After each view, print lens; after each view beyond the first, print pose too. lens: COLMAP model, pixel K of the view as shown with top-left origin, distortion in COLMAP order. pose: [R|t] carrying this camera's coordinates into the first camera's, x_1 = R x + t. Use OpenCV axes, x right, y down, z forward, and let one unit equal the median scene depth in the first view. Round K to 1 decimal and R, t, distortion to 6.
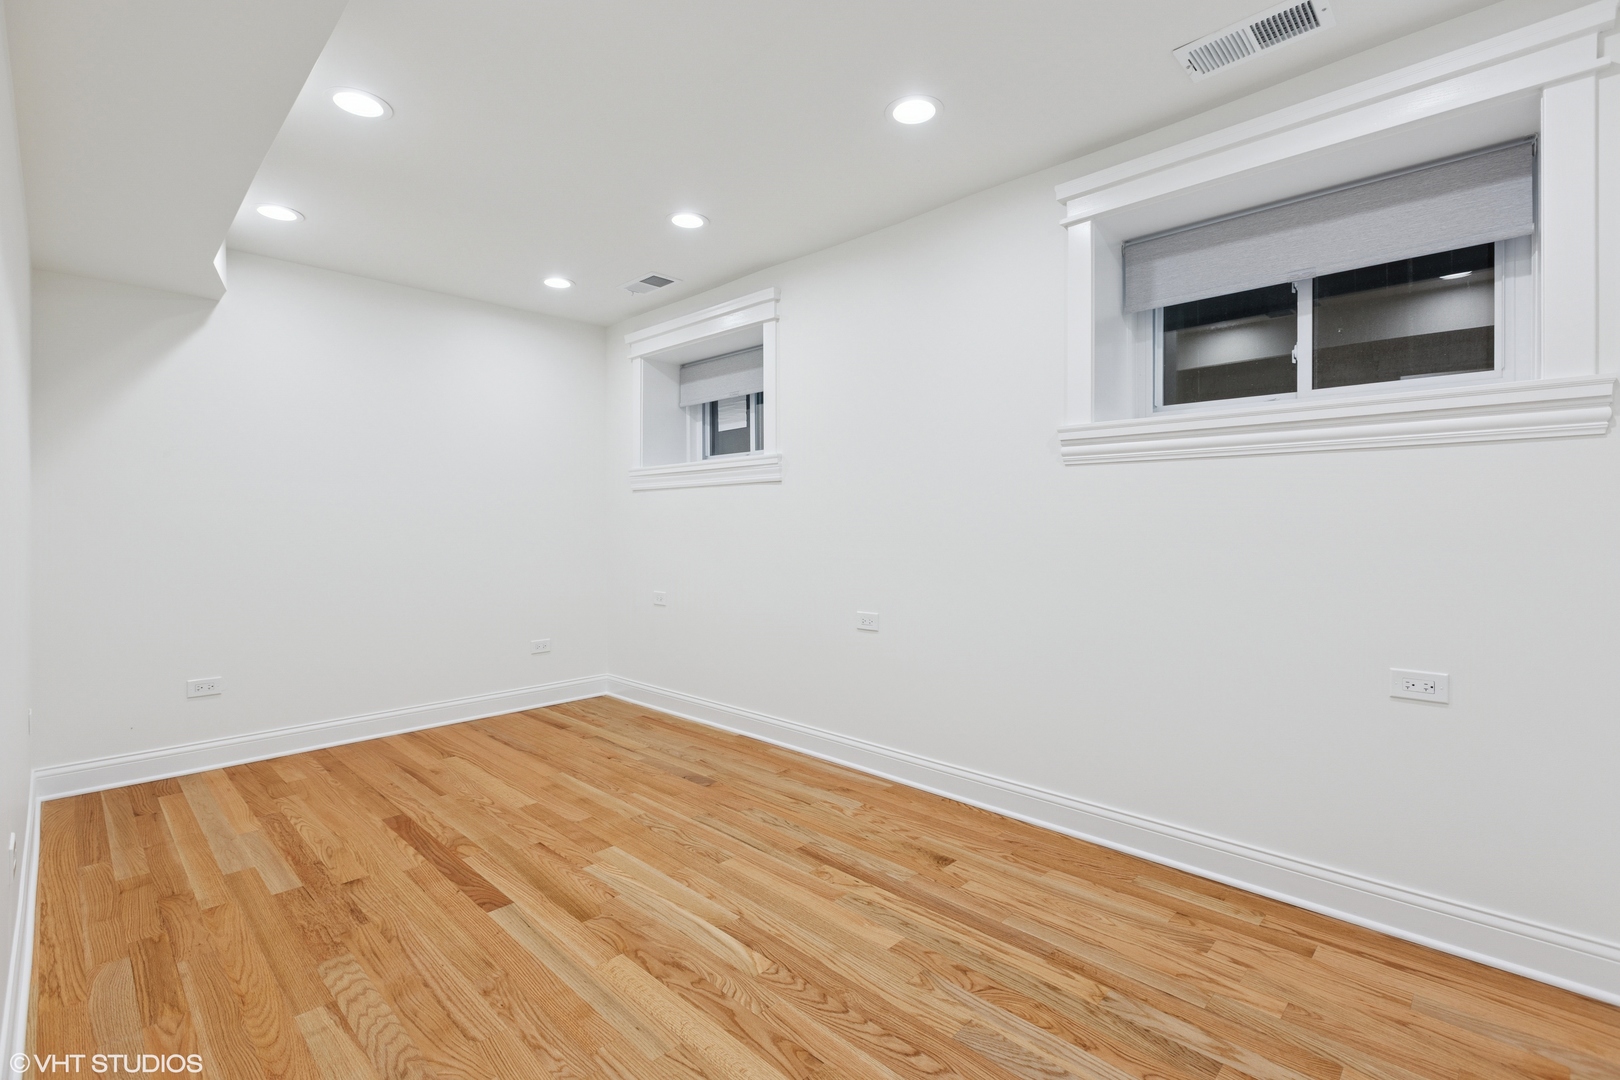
lens RADIAL K [[713.4, 0, 801.5], [0, 713.4, 524.4], [0, 0, 1]] dist [-0.000819, -0.000056]
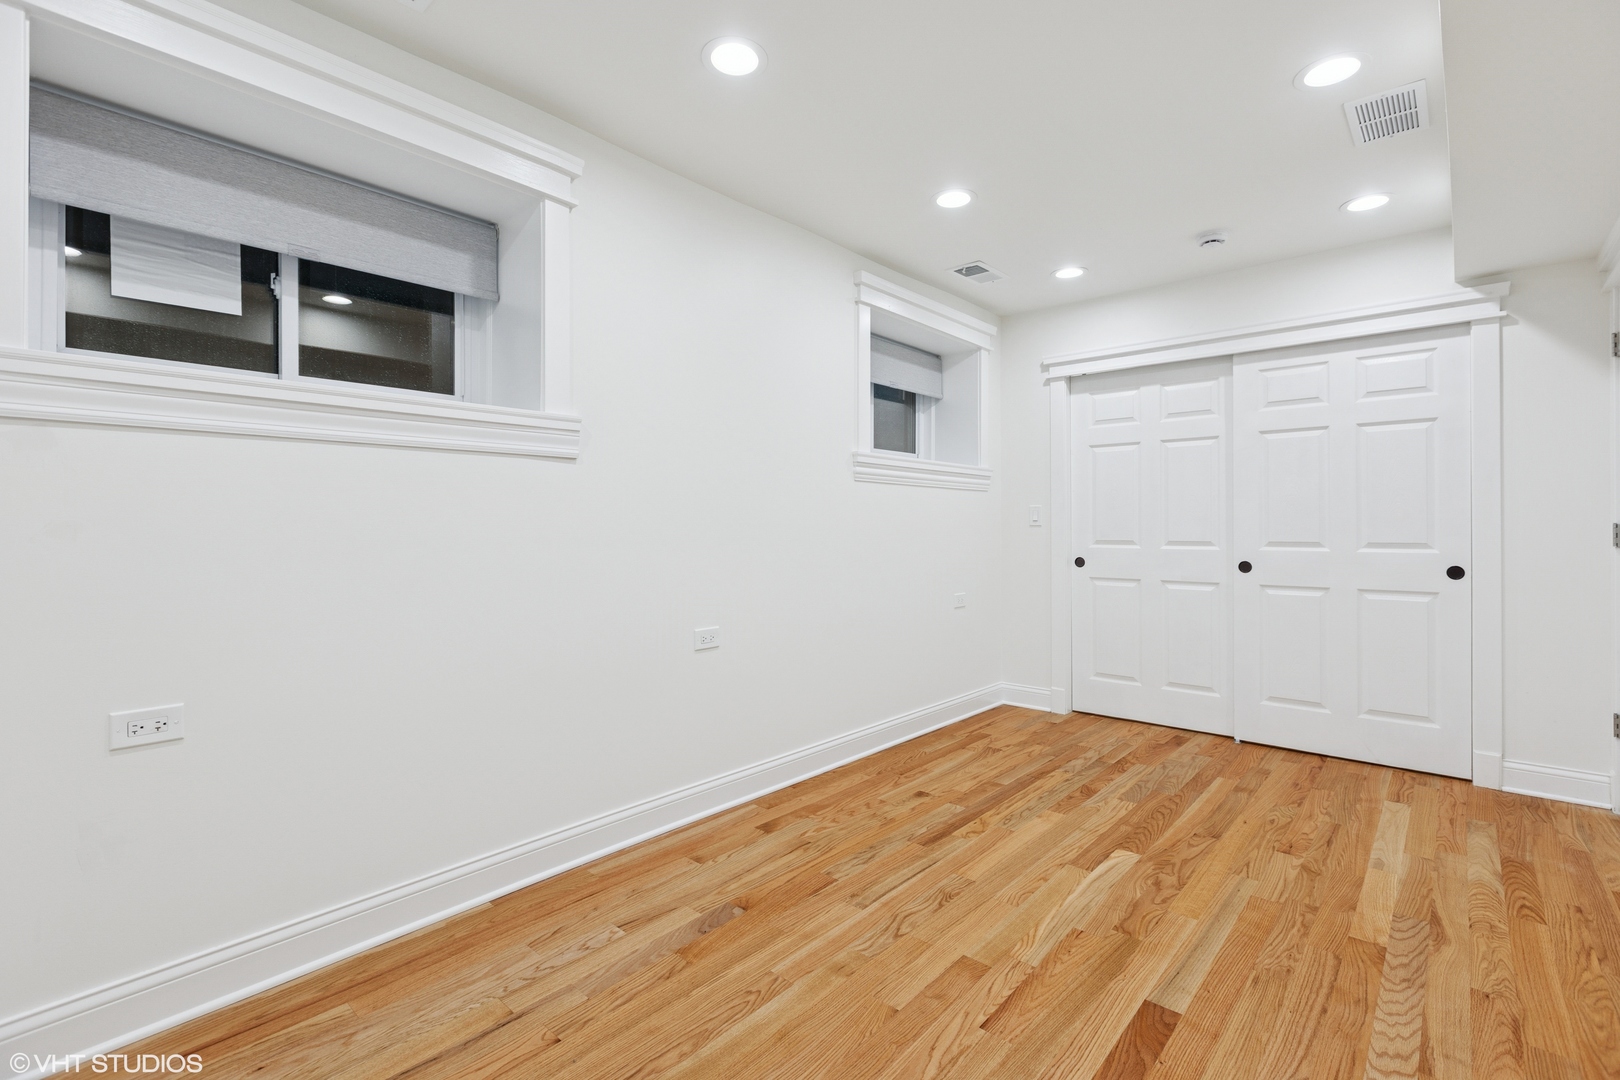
lens RADIAL K [[718.4, 0, 810.9], [0, 718.4, 520.7], [0, 0, 1]] dist [0.004652, 0.000617]
pose [[-0.027093, 0.005268, 0.999619, -1.119277], [-0.001756, 0.999984, -0.005317, -0.001850], [-0.999631, -0.001899, -0.027084, 1.299321]]
